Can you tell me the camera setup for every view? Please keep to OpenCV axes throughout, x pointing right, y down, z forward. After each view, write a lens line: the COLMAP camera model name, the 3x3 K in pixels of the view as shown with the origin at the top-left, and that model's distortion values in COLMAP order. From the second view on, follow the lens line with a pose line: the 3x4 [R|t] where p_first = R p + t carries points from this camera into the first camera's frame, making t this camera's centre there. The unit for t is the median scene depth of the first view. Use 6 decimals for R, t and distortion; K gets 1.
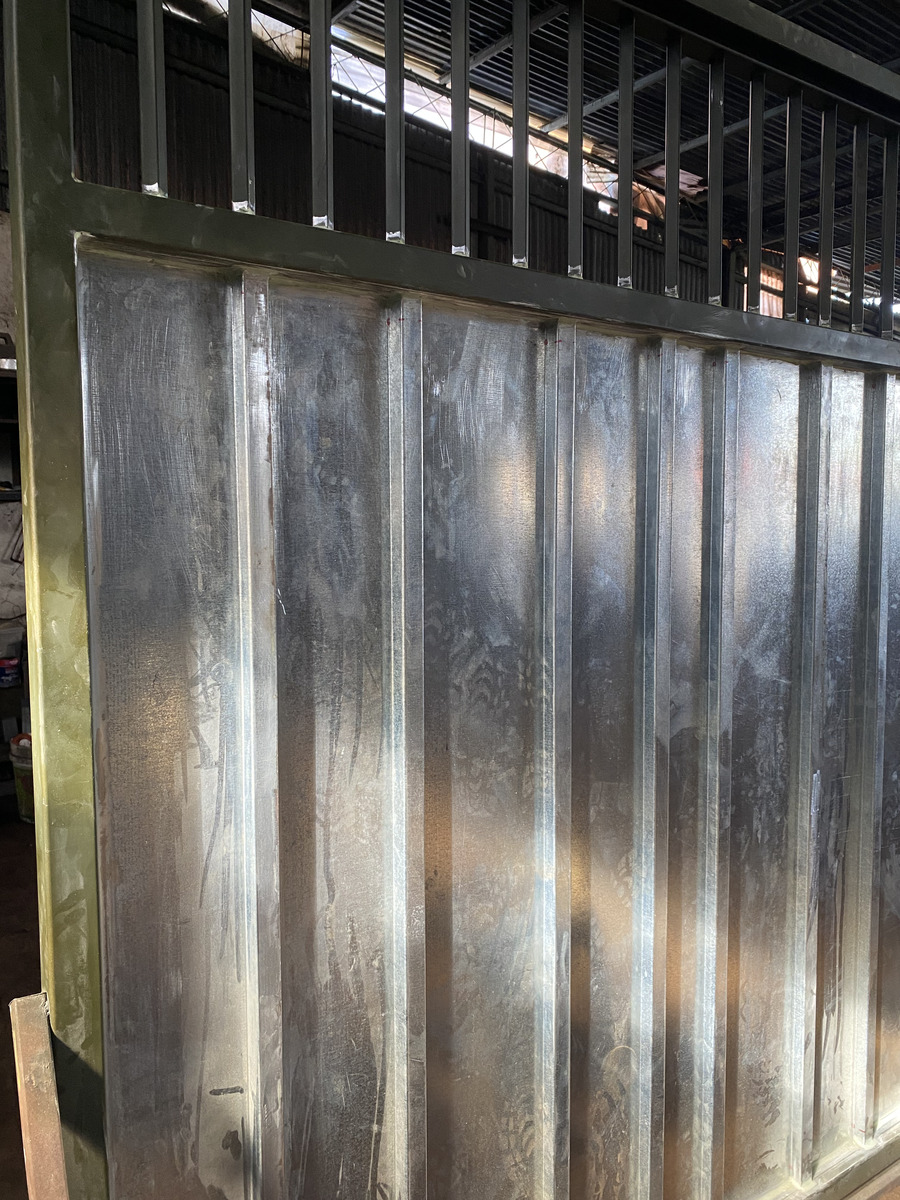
lens RADIAL K [[877.5, 0, 450.0], [0, 877.5, 600.0], [0, 0, 1]] dist [0.006071, 0.005504]
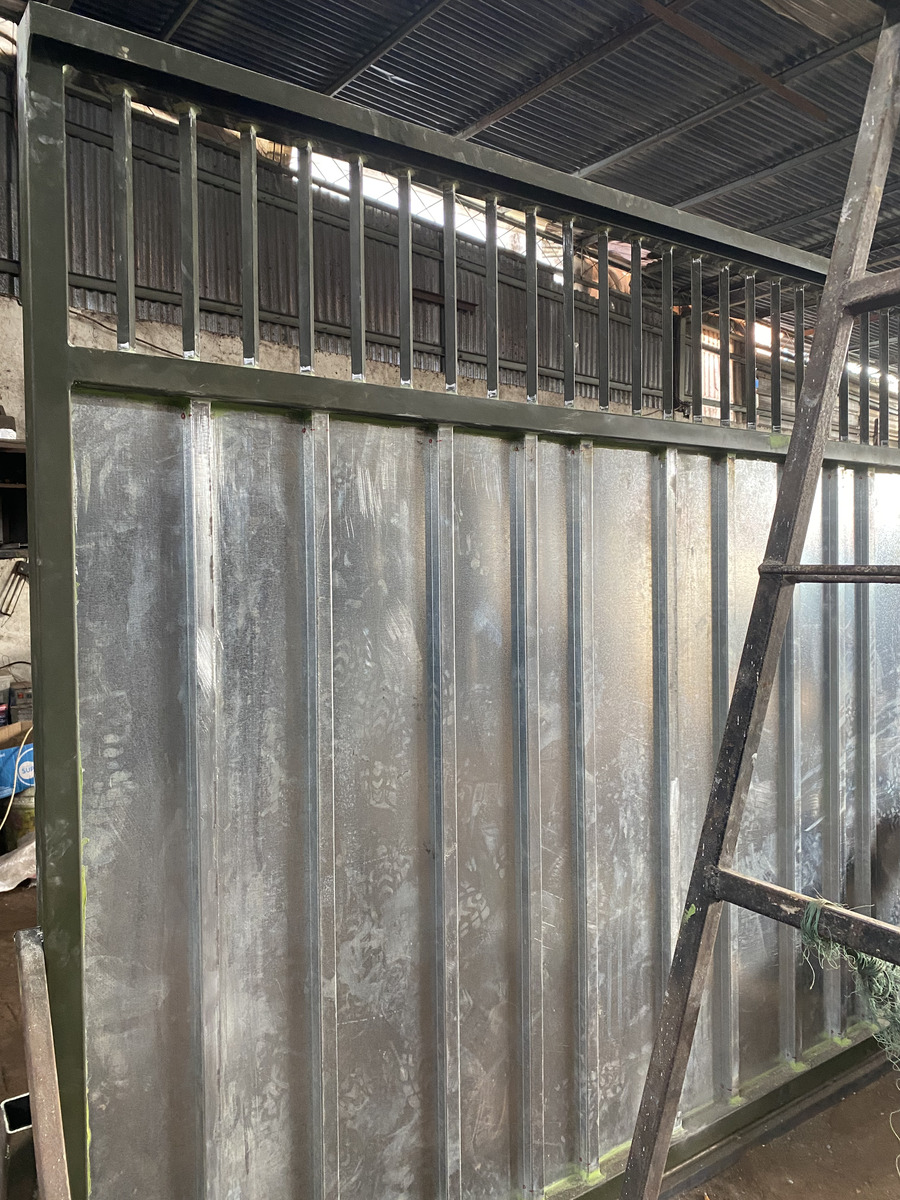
lens RADIAL K [[909.9, 0, 450.0], [0, 909.9, 600.0], [0, 0, 1]] dist [0.012882, -0.000266]
pose [[0.999933, -0.010078, 0.005717, 0.073517], [0.010391, 0.998290, -0.057533, 0.012700], [-0.005127, 0.057588, 0.998327, -0.192963]]
